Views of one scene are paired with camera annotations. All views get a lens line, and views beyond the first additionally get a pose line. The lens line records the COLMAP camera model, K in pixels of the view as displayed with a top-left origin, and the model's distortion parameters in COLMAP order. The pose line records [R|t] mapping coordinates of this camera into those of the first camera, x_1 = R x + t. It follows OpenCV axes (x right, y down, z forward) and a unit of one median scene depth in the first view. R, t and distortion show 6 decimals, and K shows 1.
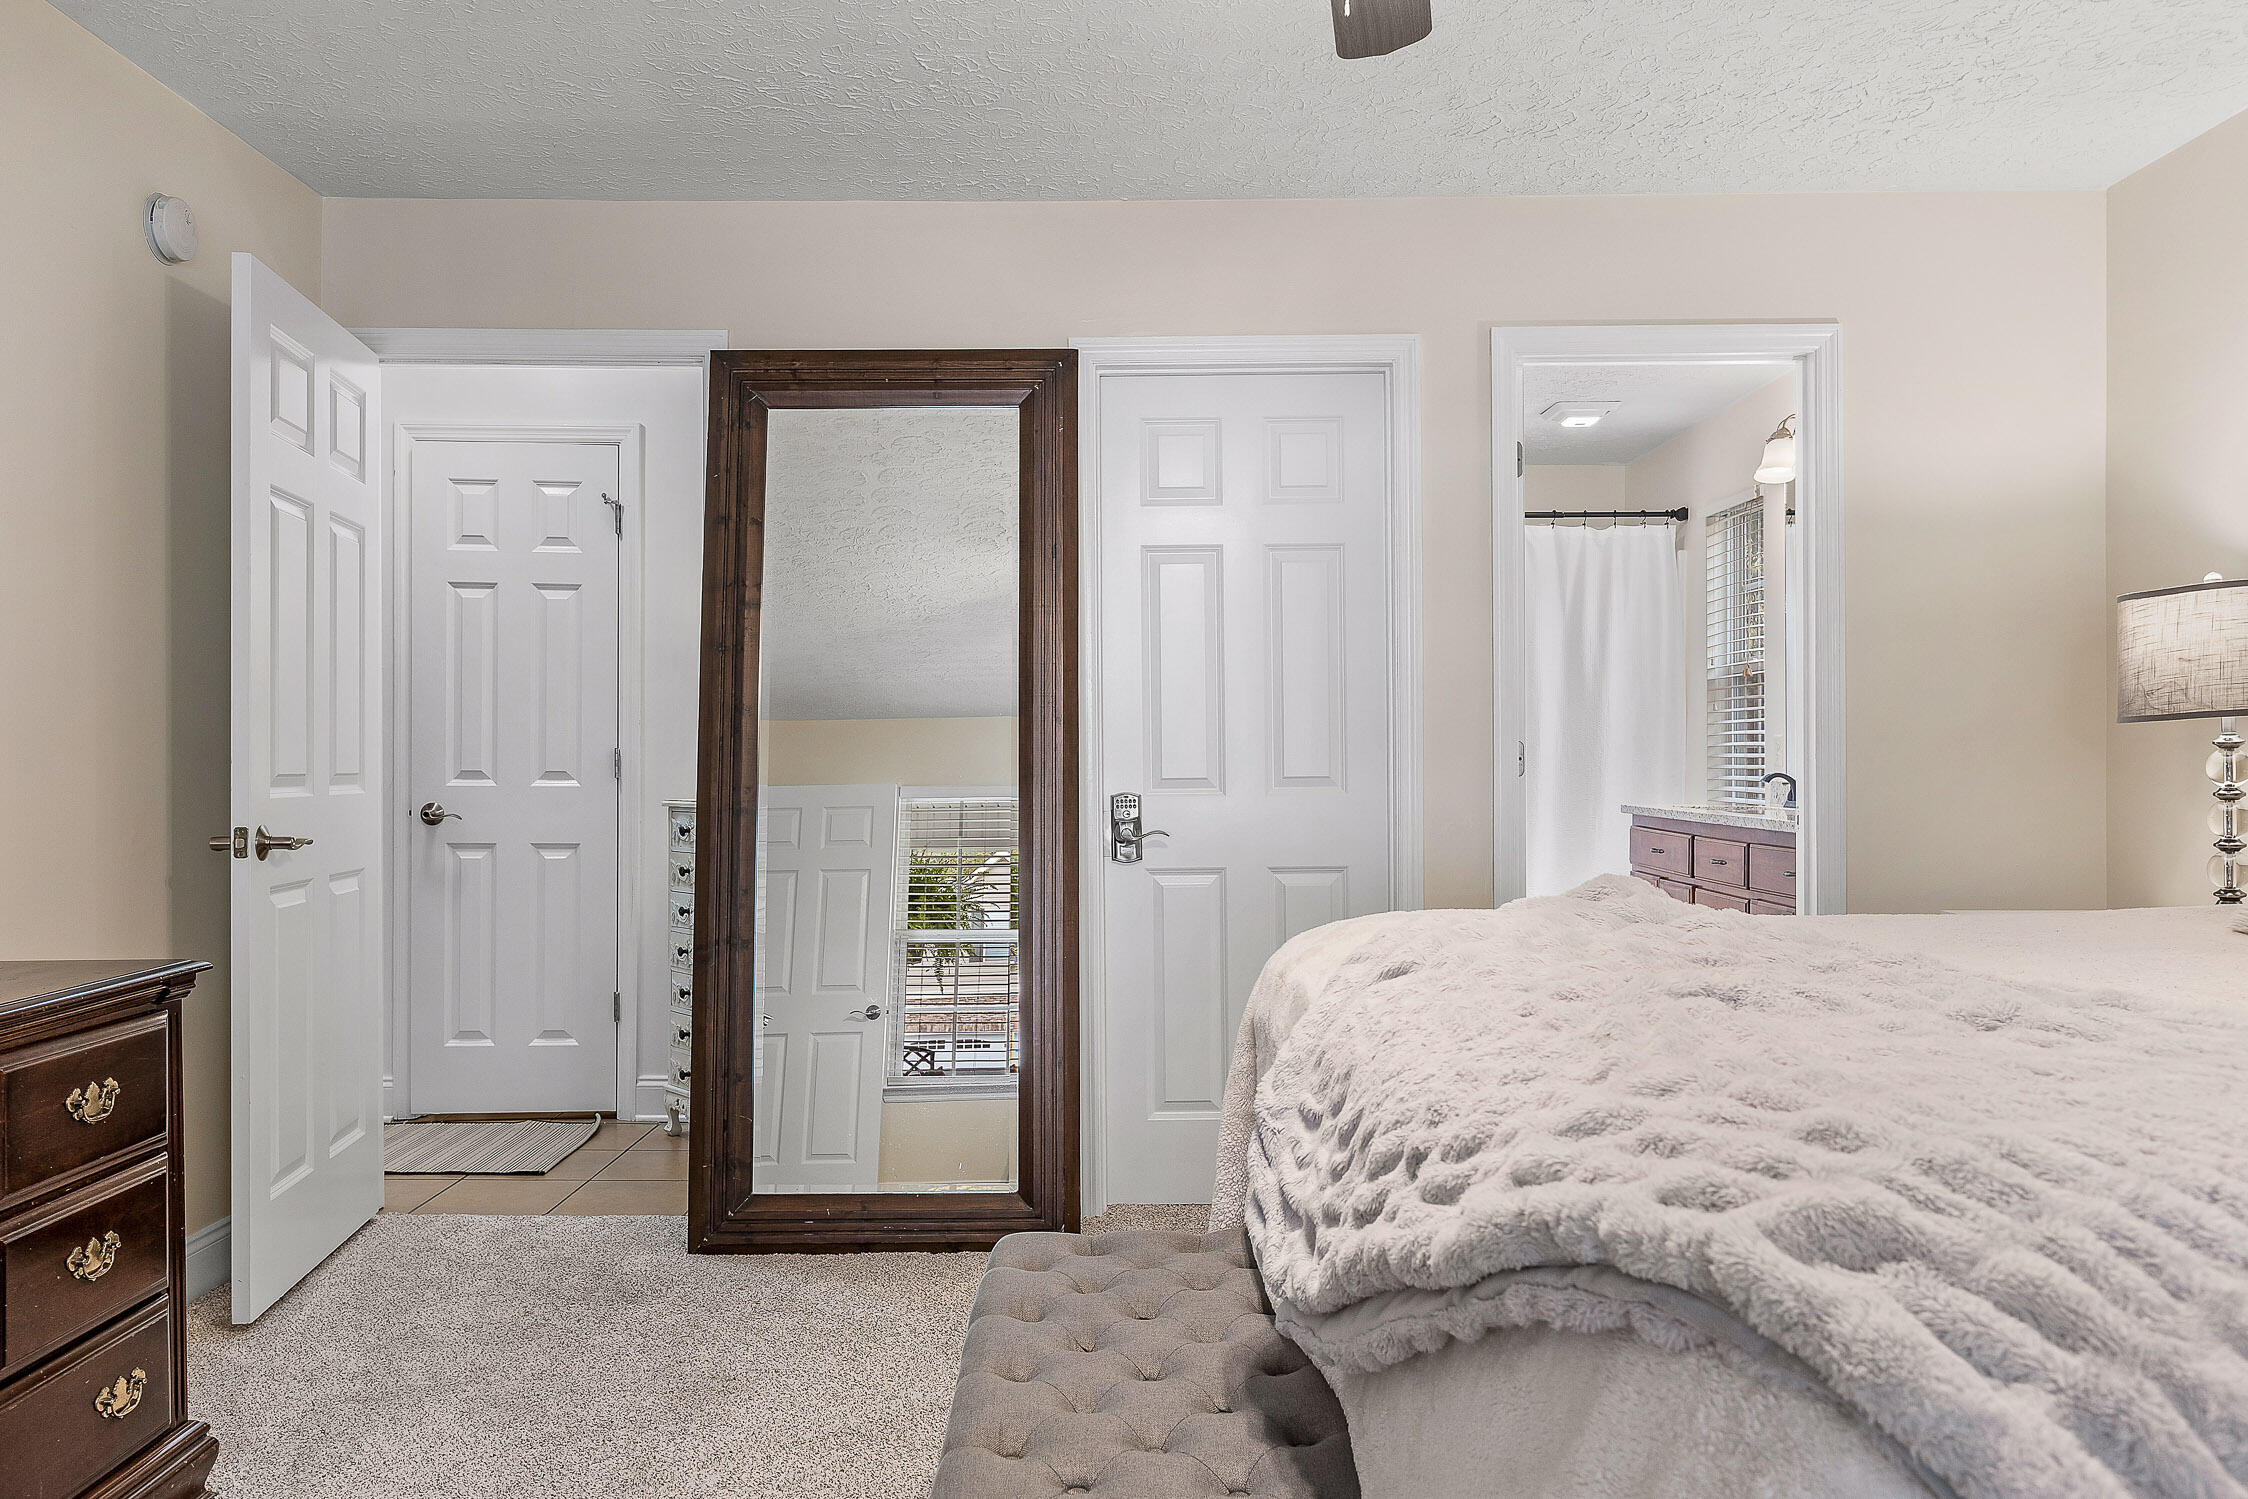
lens RADIAL K [[1657.5, 0, 1117.3], [0, 1657.5, 756.4], [0, 0, 1]] dist [-0.000592, 0.000658]
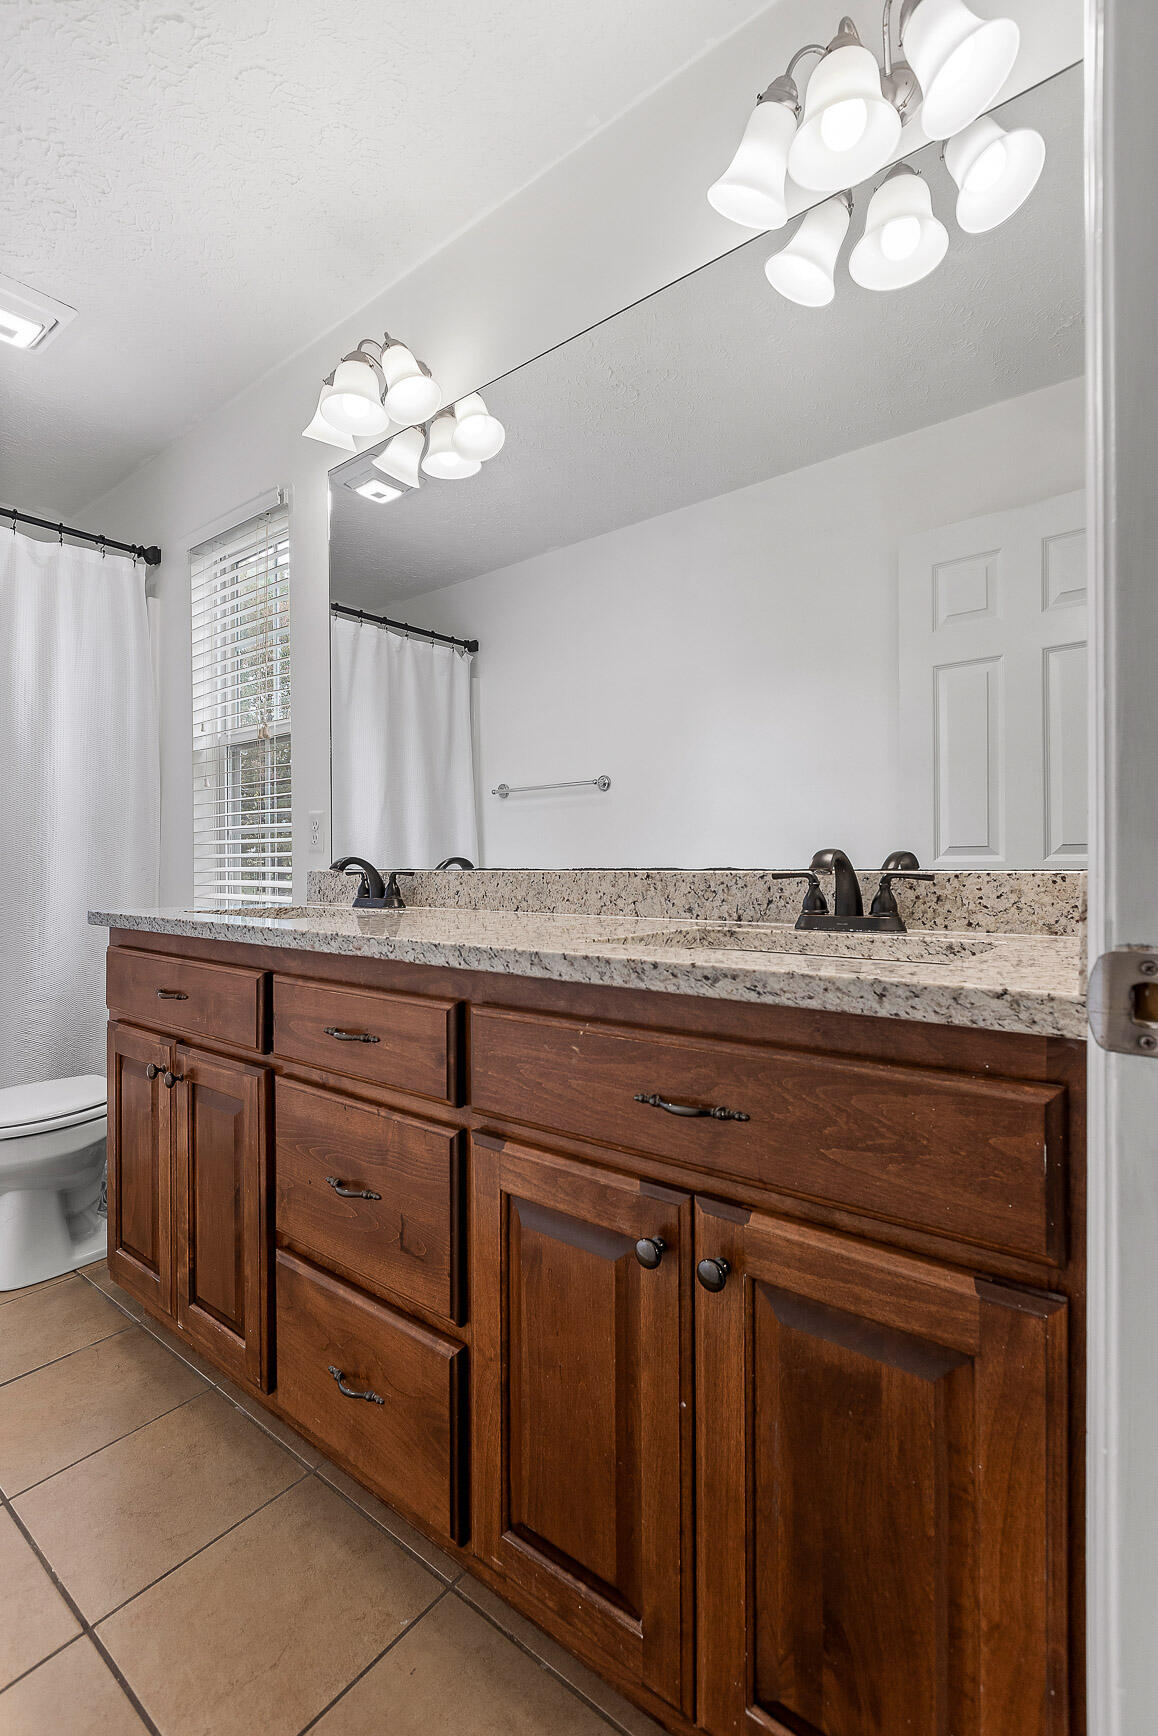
lens RADIAL K [[801.4, 0, 579.0], [0, 801.4, 868.0], [0, 0, 1]] dist [0.001974, 0.000997]
pose [[0.632030, -0.002753, 0.774939, 0.287136], [0.004727, 0.999989, -0.000303, 0.021358], [-0.774930, 0.003855, 0.632036, 1.020611]]
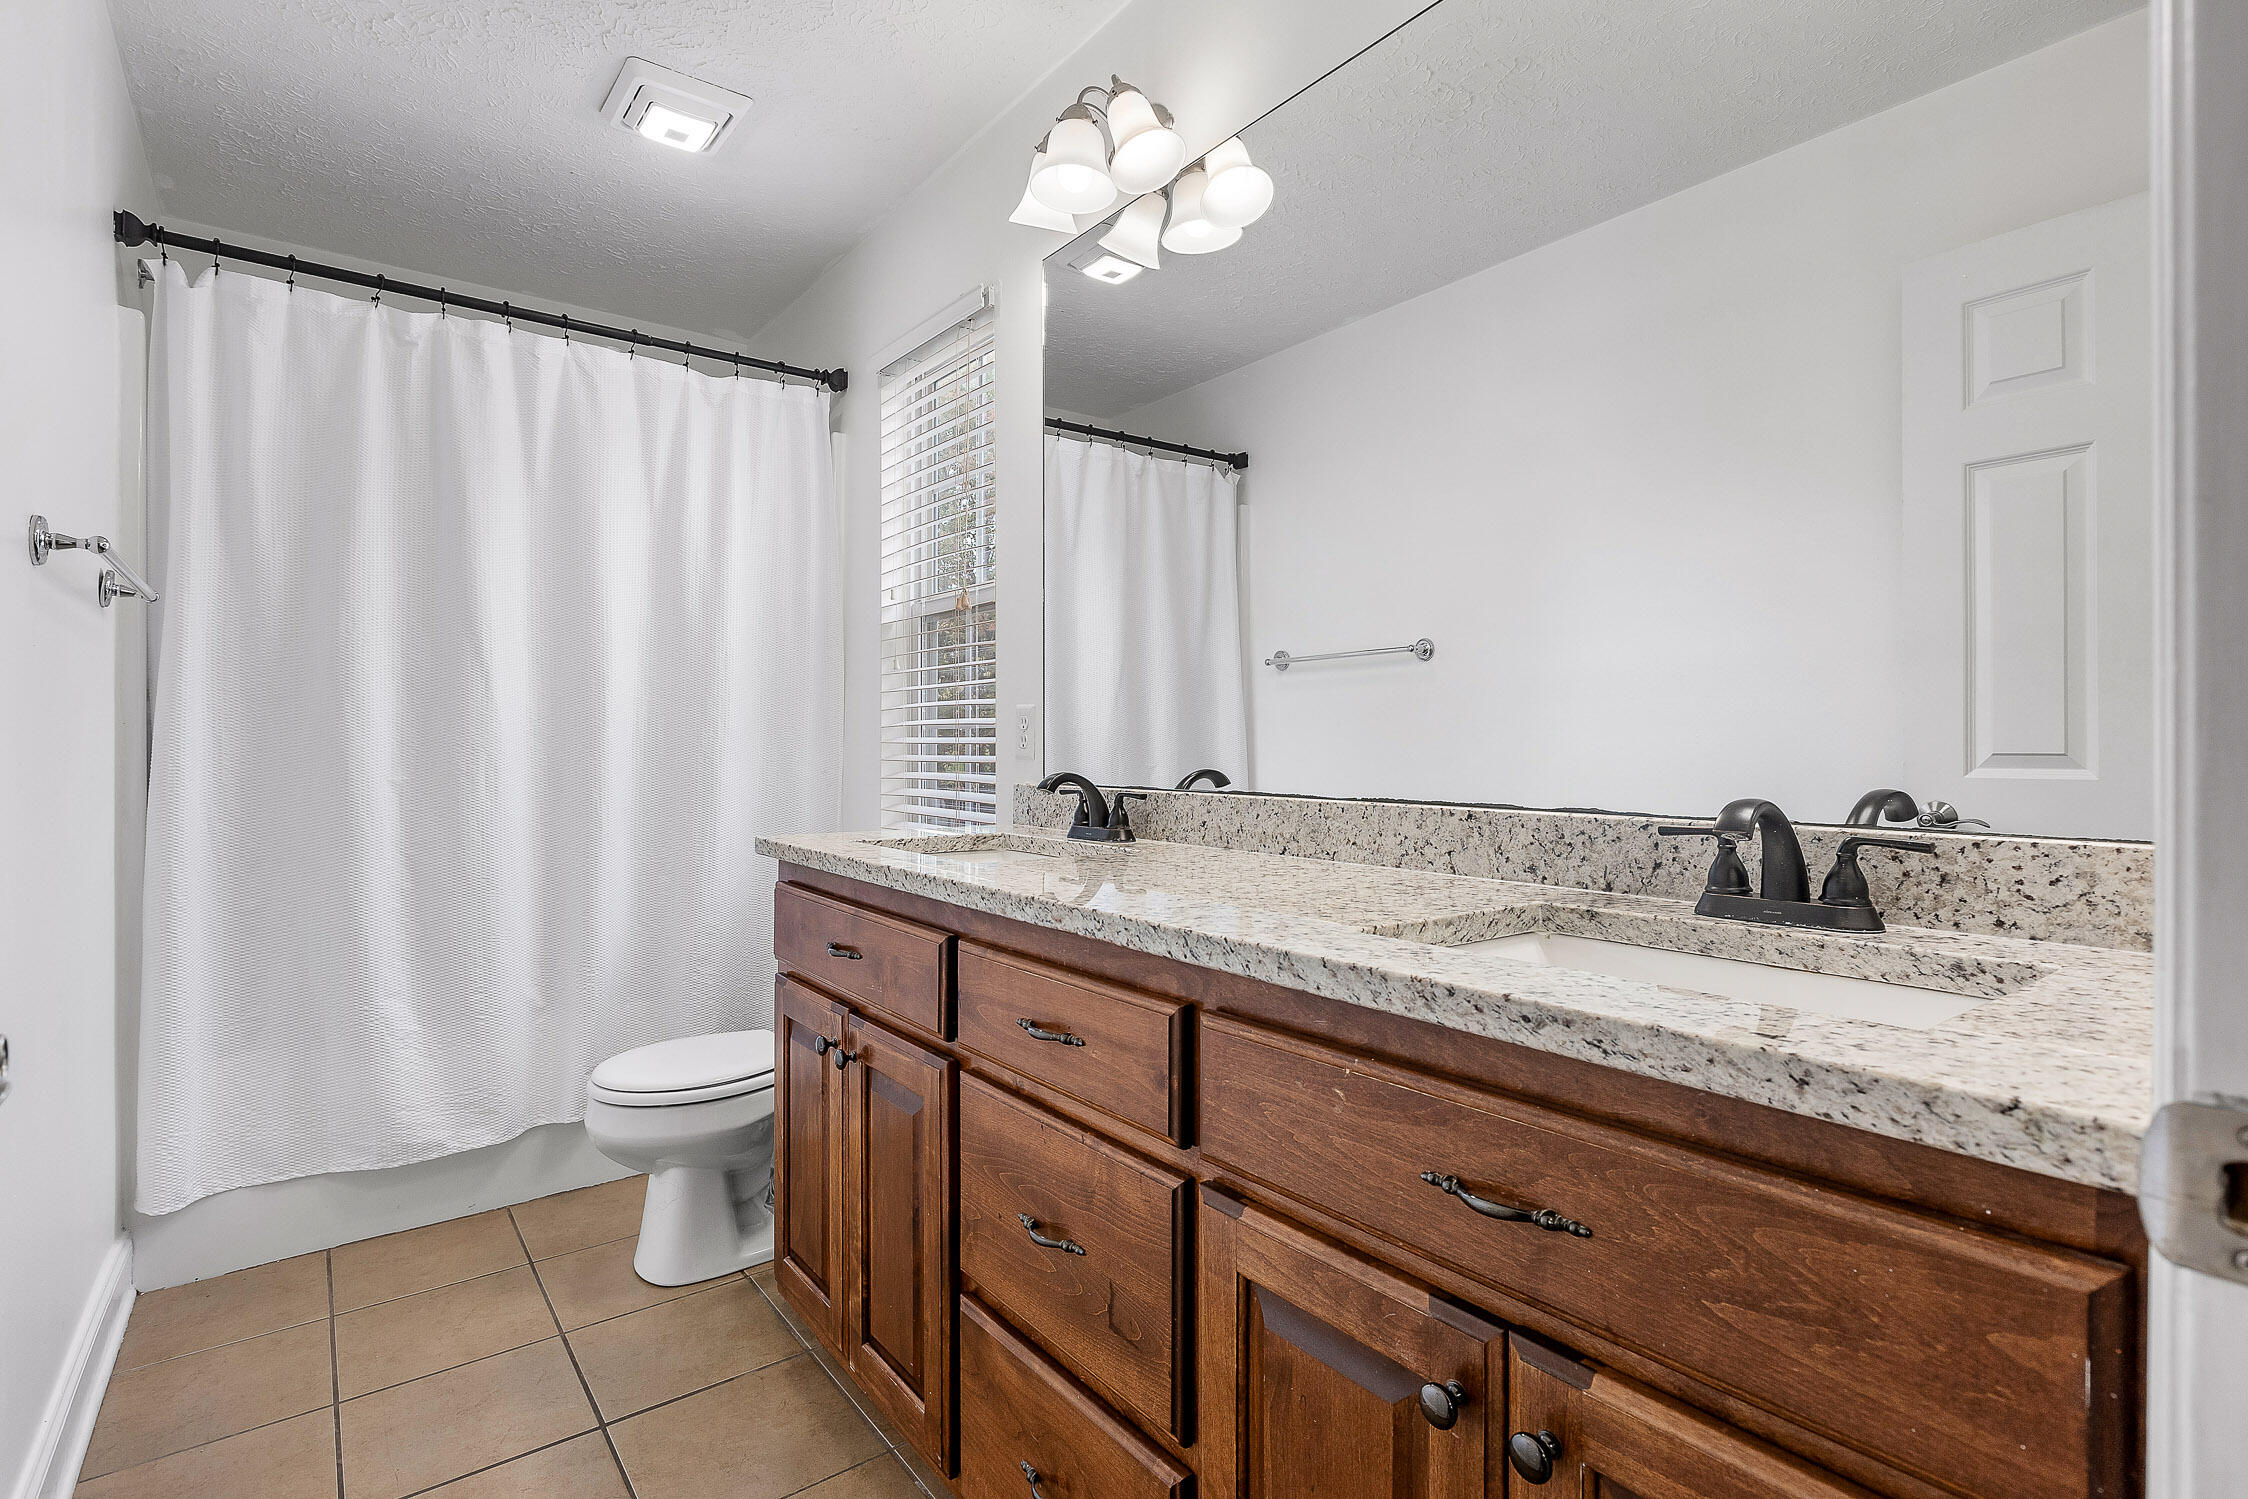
lens RADIAL K [[1106.9, 0, 1116.4], [0, 1106.9, 743.8], [0, 0, 1]] dist [0.000797, -0.004706]
pose [[0.805161, 0.002862, 0.593050, 0.293813], [-0.000715, 0.999992, -0.003855, 0.003388], [-0.593056, 0.002680, 0.805157, 1.012267]]
